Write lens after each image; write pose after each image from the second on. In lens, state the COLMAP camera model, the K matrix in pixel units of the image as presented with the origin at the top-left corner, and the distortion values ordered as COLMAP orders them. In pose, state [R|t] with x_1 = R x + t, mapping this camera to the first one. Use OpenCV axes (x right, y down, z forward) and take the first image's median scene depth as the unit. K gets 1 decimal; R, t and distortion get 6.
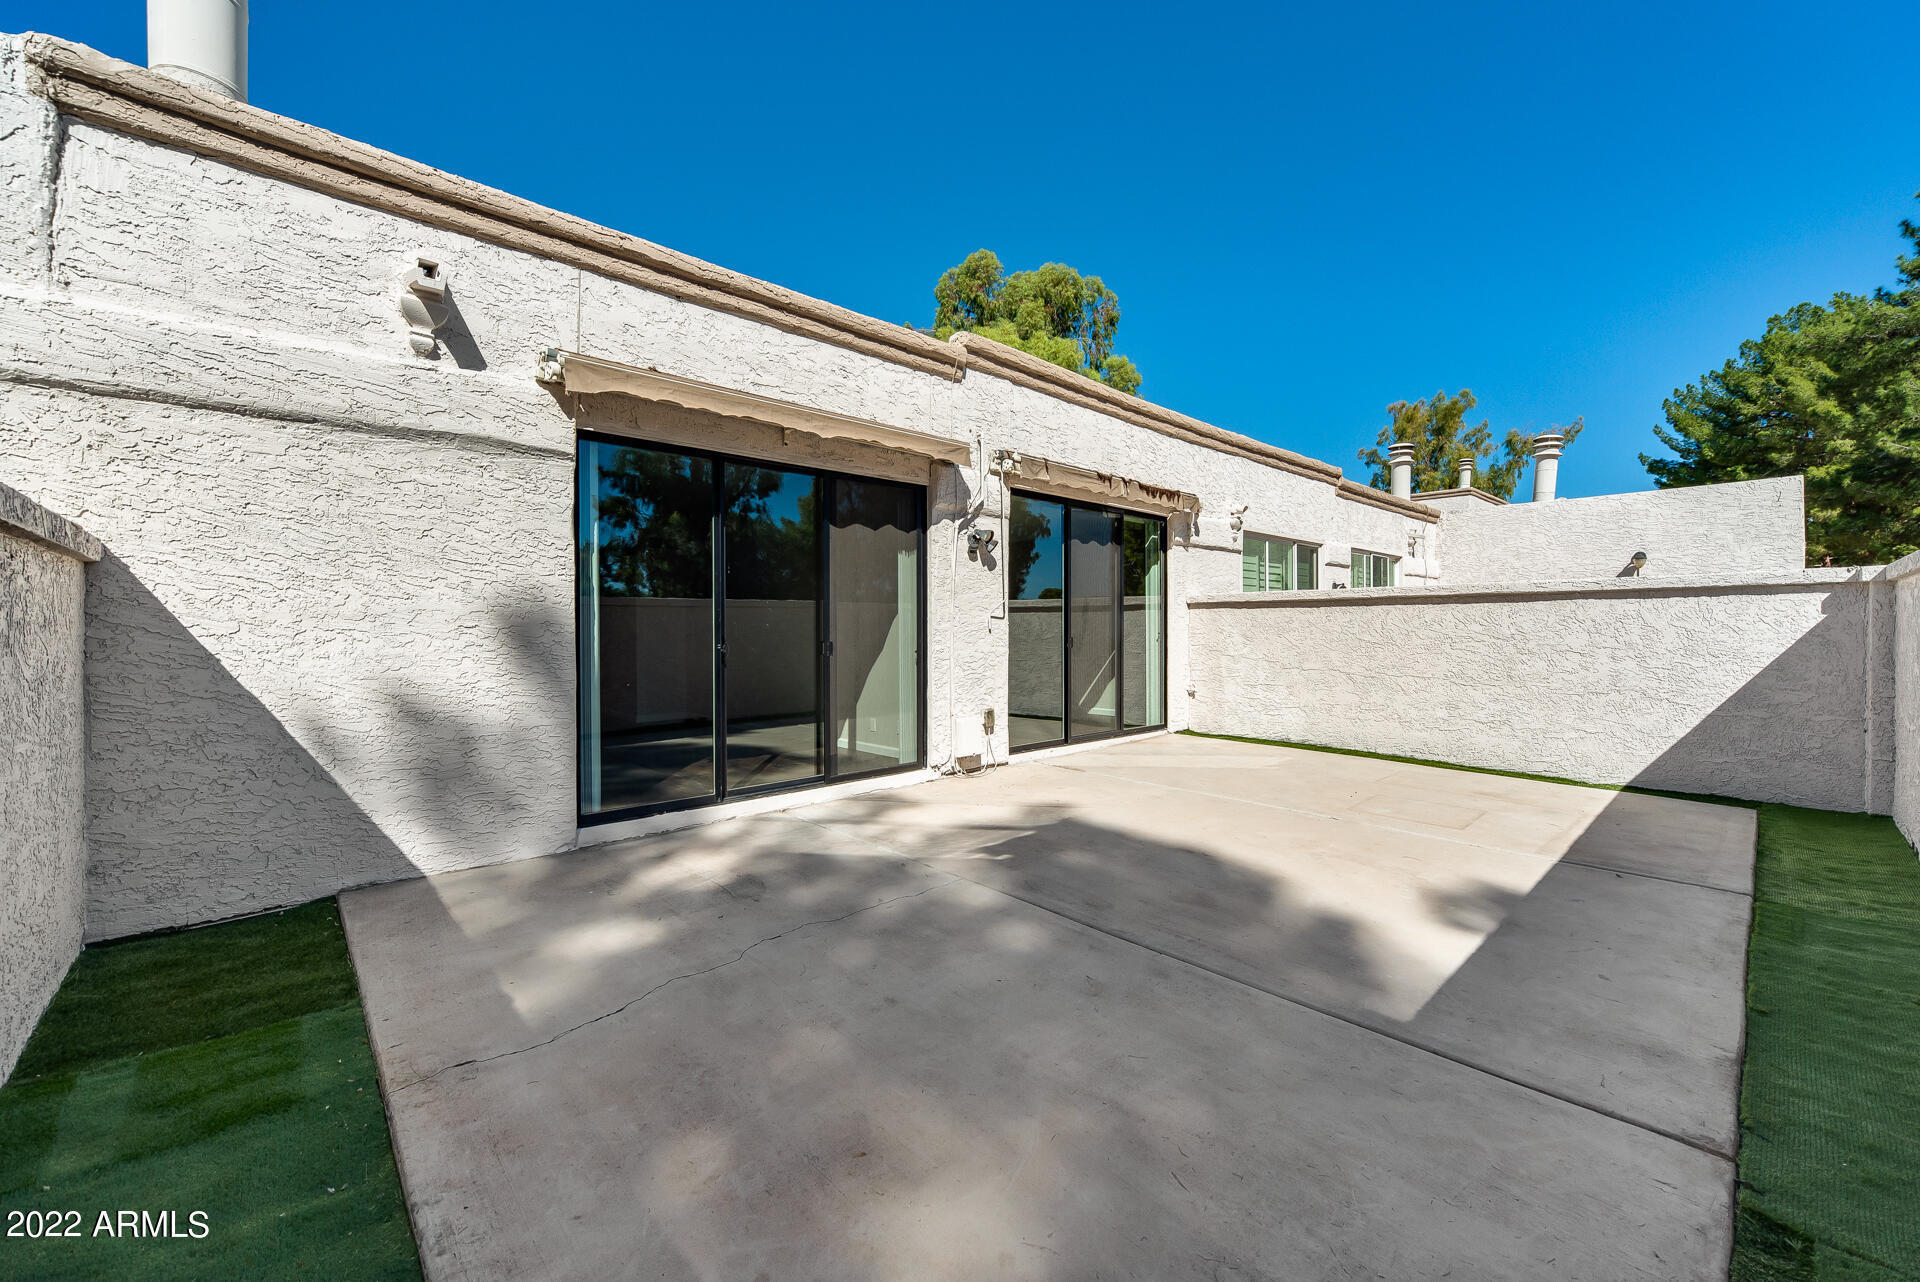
lens RADIAL K [[789.1, 0, 961.6], [0, 789.1, 644.7], [0, 0, 1]] dist [-0.002549, -0.000229]
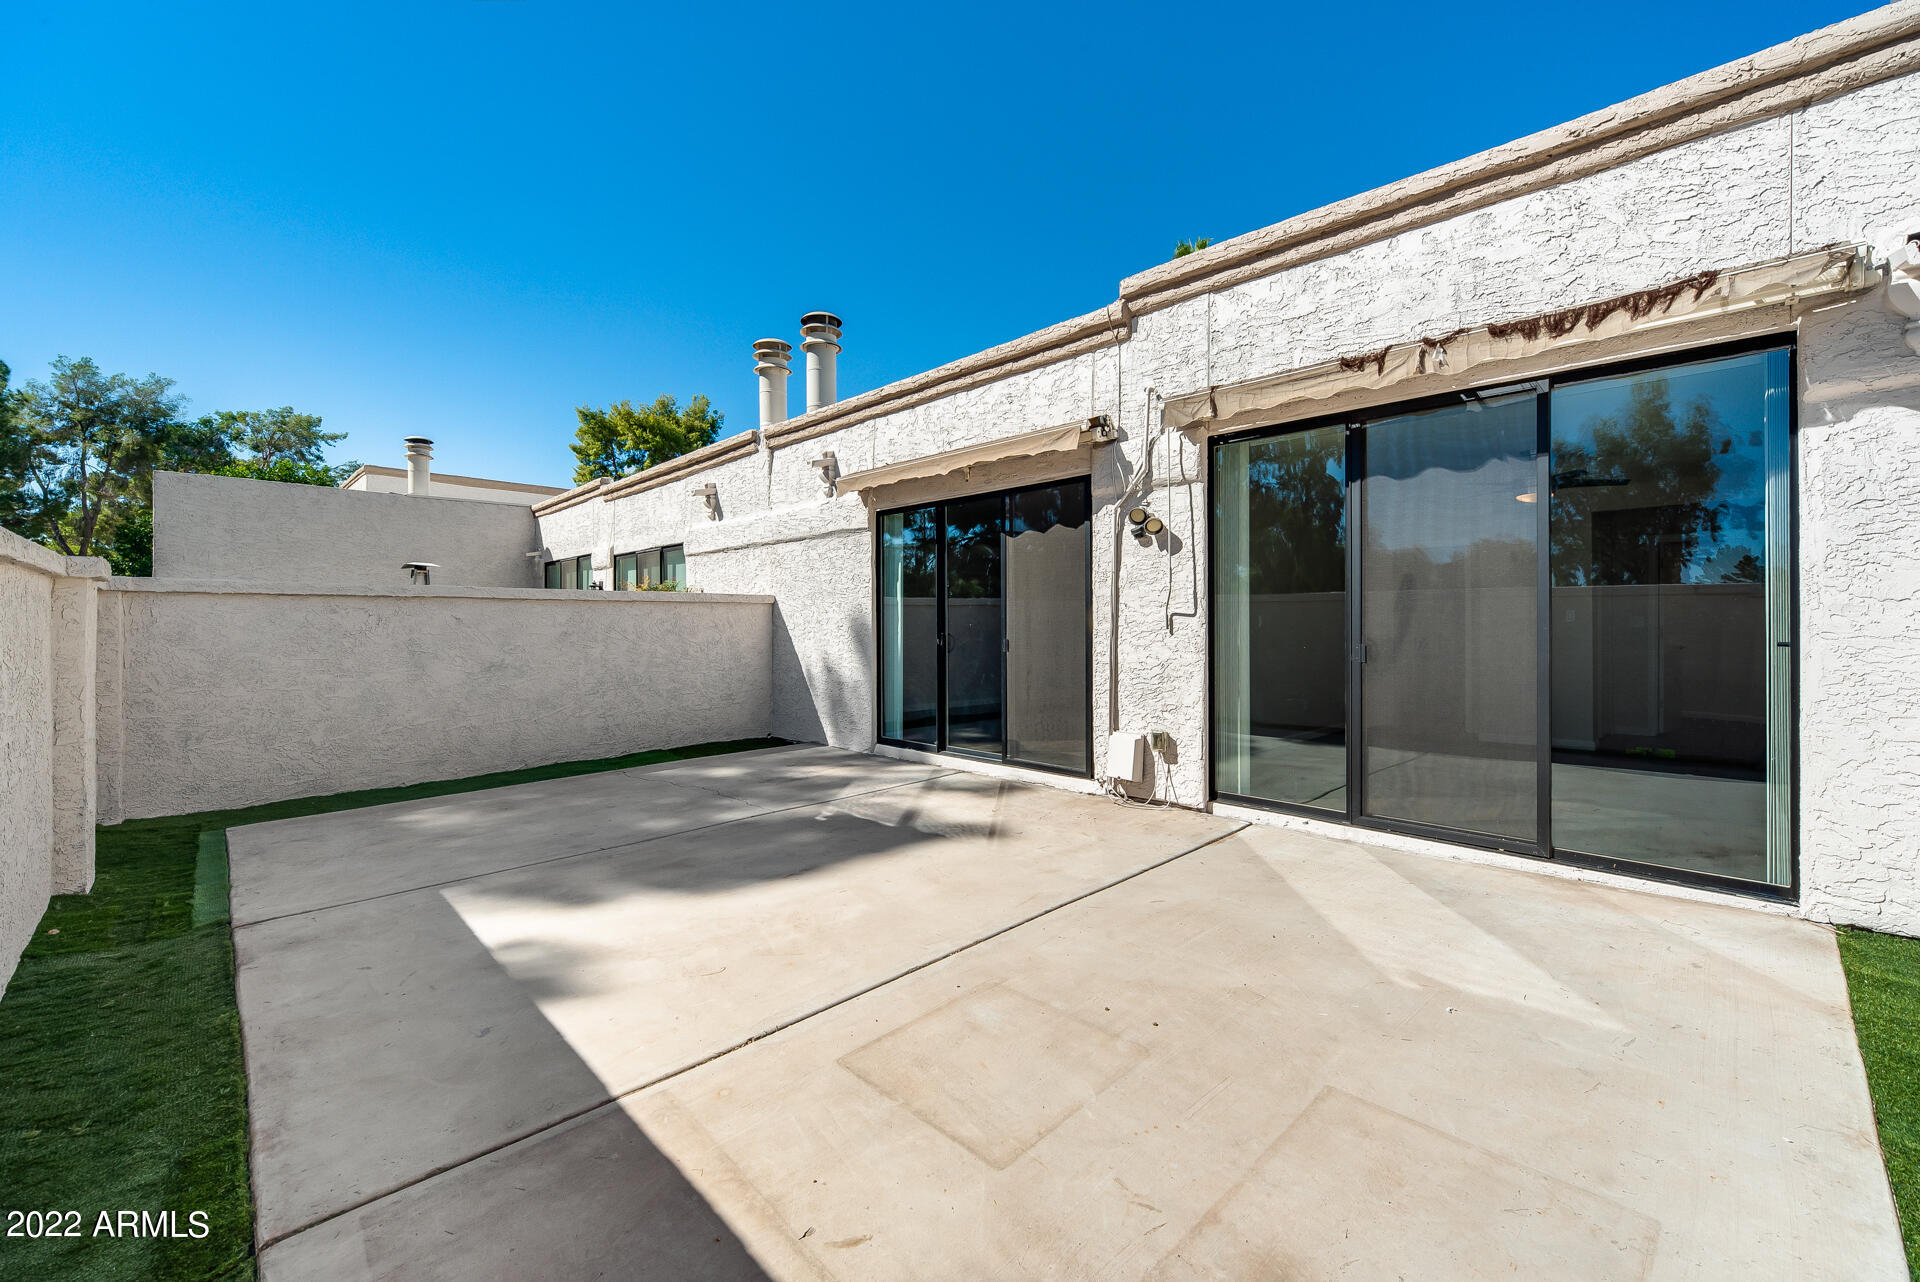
lens RADIAL K [[789.1, 0, 950.7], [0, 789.1, 627.2], [0, 0, 1]] dist [-0.002549, -0.000229]
pose [[-0.014037, 0.007566, -0.999873, 0.965697], [-0.015963, 0.999842, 0.007789, -0.029182], [0.999774, 0.016070, -0.013914, 0.931771]]
